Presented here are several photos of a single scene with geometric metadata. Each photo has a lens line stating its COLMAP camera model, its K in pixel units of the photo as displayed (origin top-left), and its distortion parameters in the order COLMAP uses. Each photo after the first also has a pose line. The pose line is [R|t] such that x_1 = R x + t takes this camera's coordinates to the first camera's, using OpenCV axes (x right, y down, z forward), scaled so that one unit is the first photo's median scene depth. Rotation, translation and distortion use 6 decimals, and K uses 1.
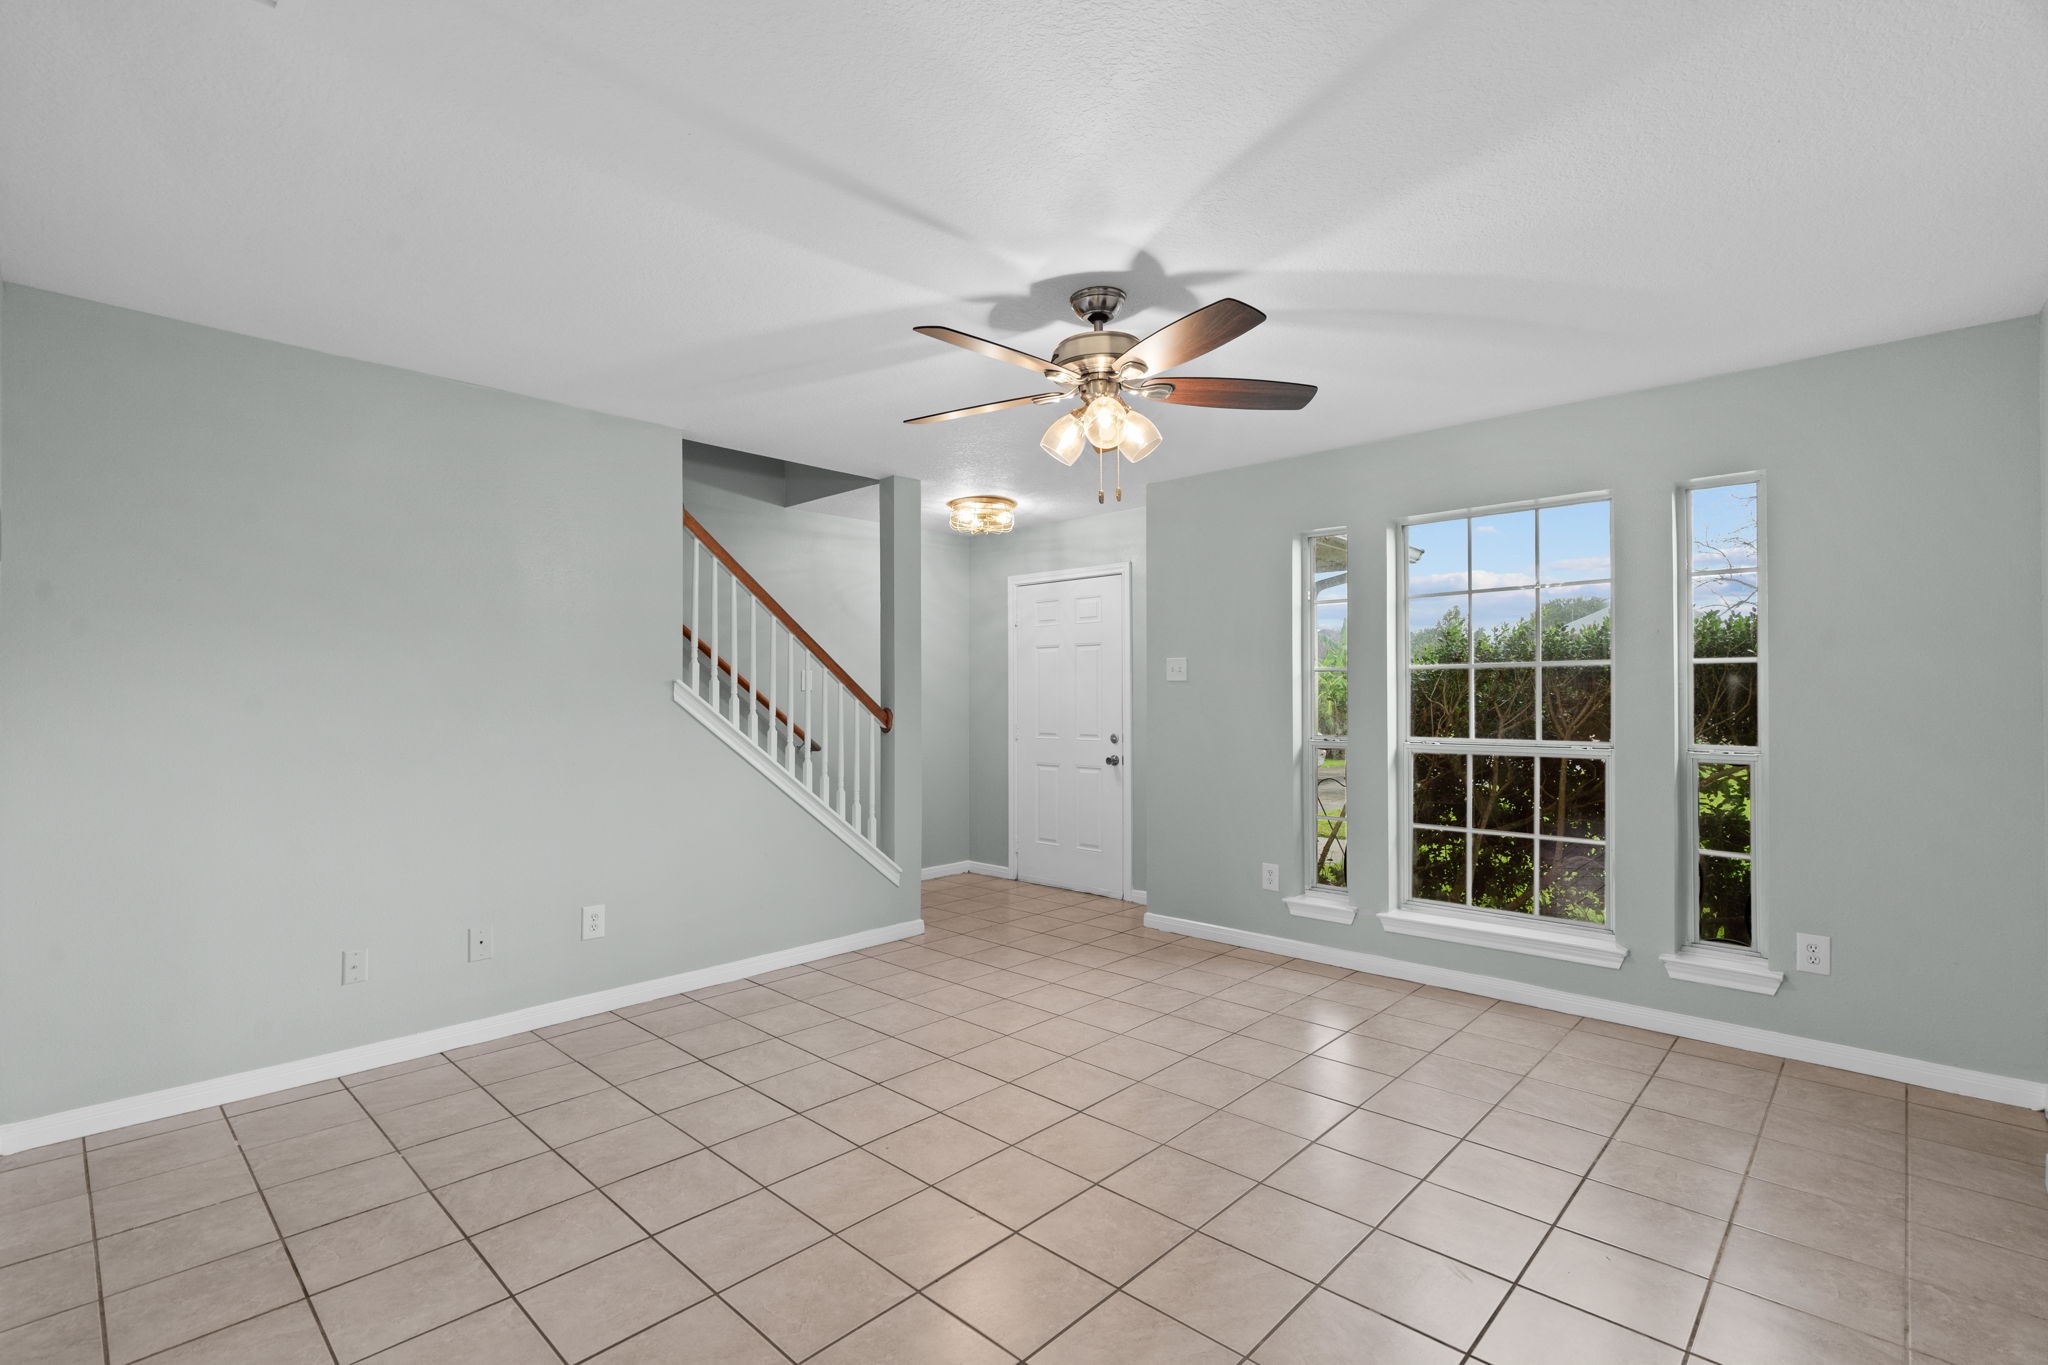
lens RADIAL K [[937.0, 0, 1016.2], [0, 937.0, 690.2], [0, 0, 1]] dist [0.000191, 0.000341]
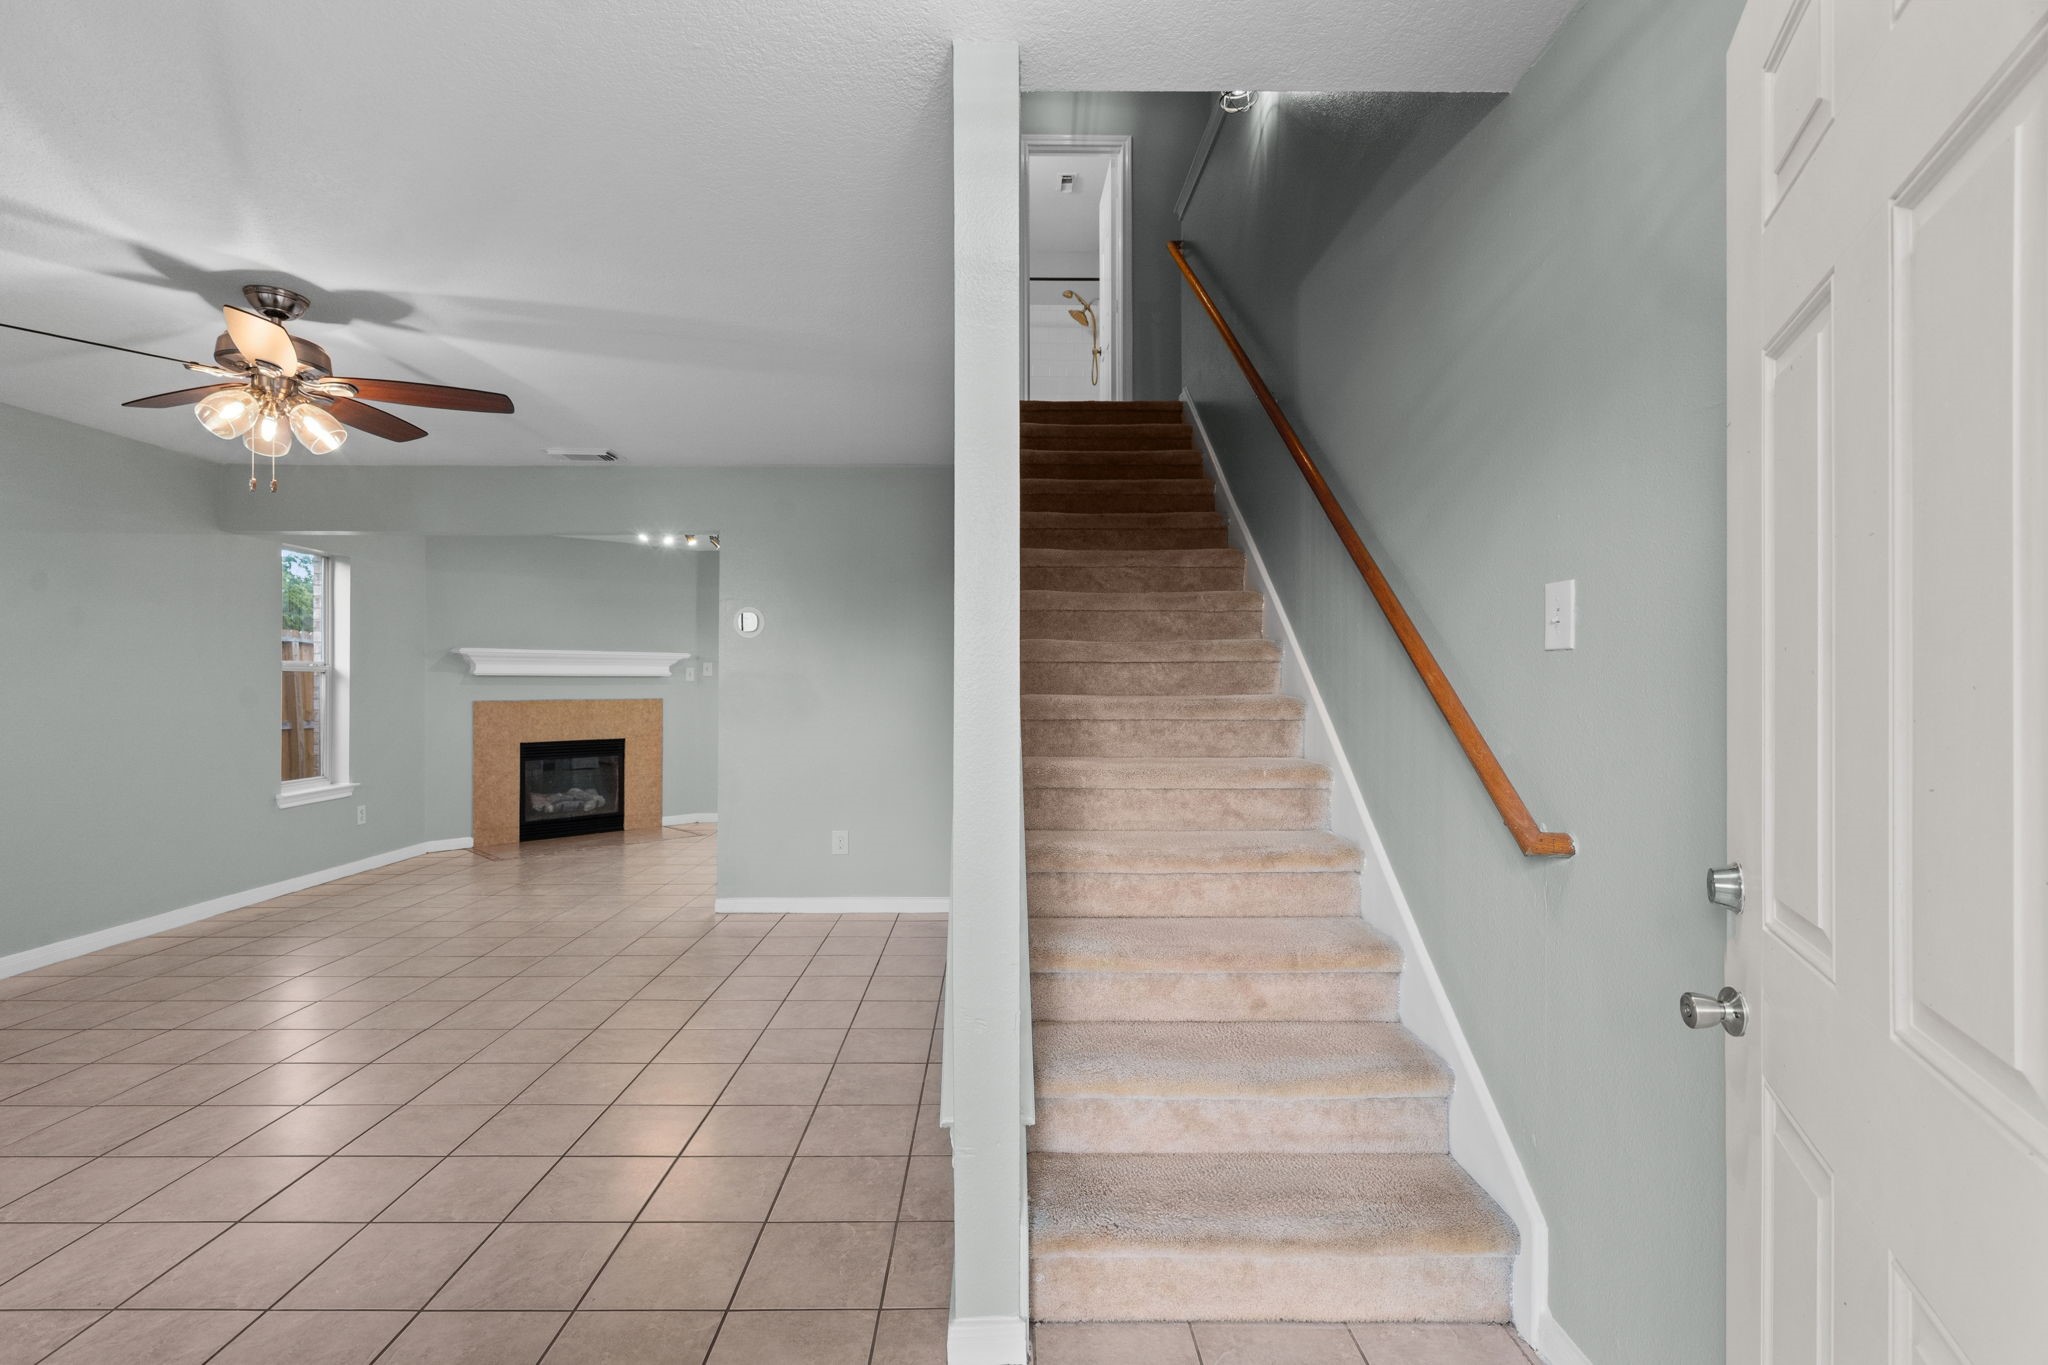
lens RADIAL K [[937.0, 0, 1007.1], [0, 937.0, 683.0], [0, 0, 1]] dist [0.000191, 0.000341]
pose [[-0.721268, -0.001401, -0.692655, 0.214996], [0.004254, 0.999970, -0.006452, 0.023421], [0.692643, -0.007600, -0.721240, 2.218070]]
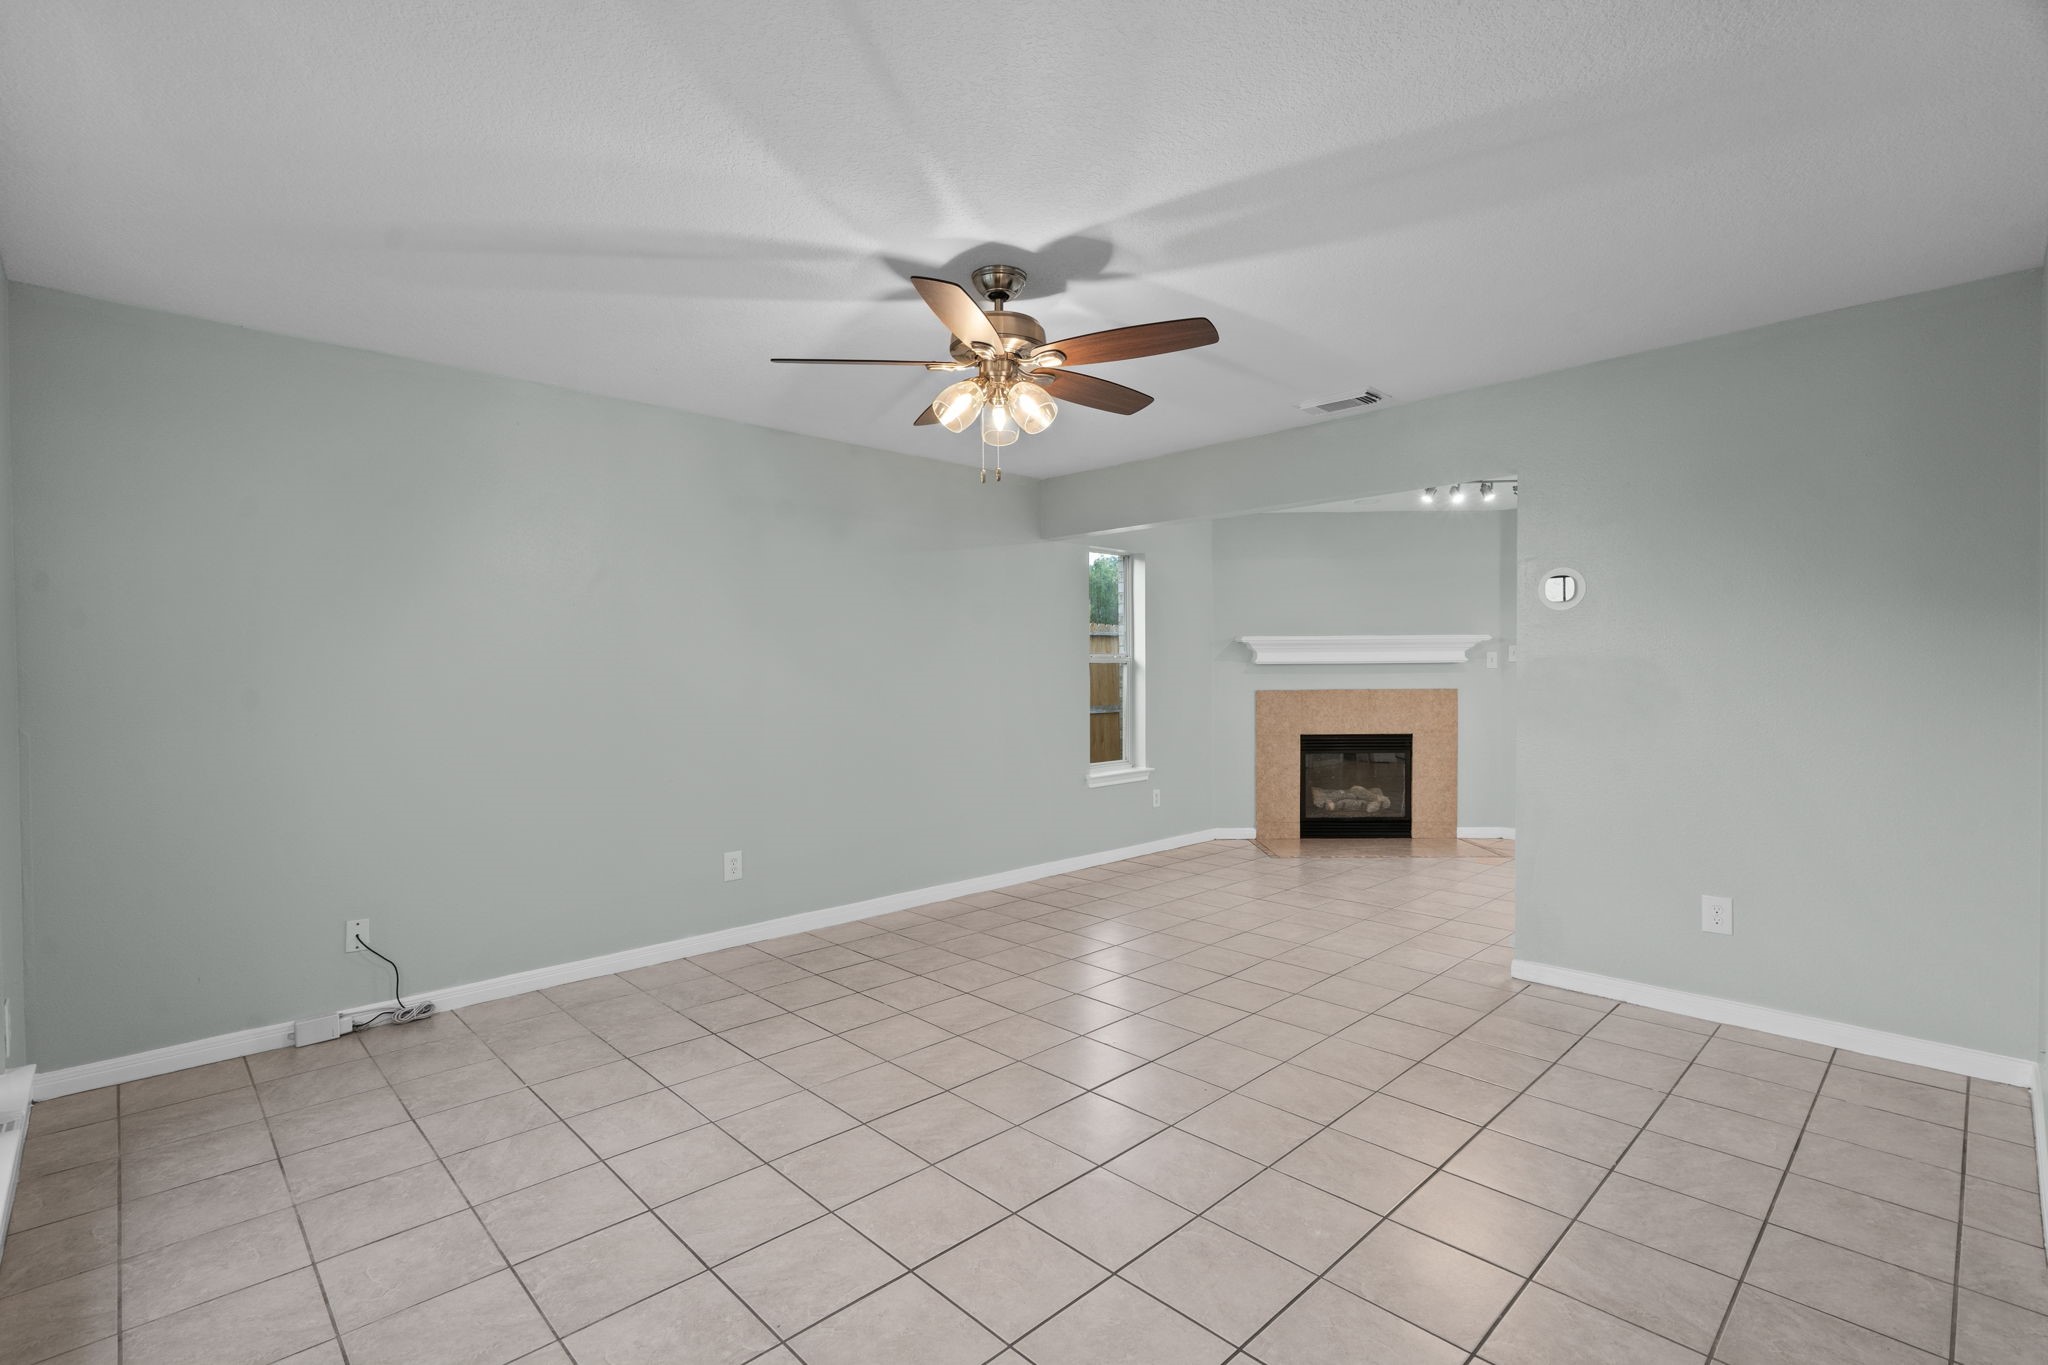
lens RADIAL K [[937.0, 0, 1013.4], [0, 937.0, 680.0], [0, 0, 1]] dist [0.000191, 0.000341]
pose [[-0.998676, 0.006034, 0.051079, 0.023237], [0.006127, 0.999980, 0.001667, 0.014508], [-0.051067, 0.001978, -0.998693, 1.922877]]
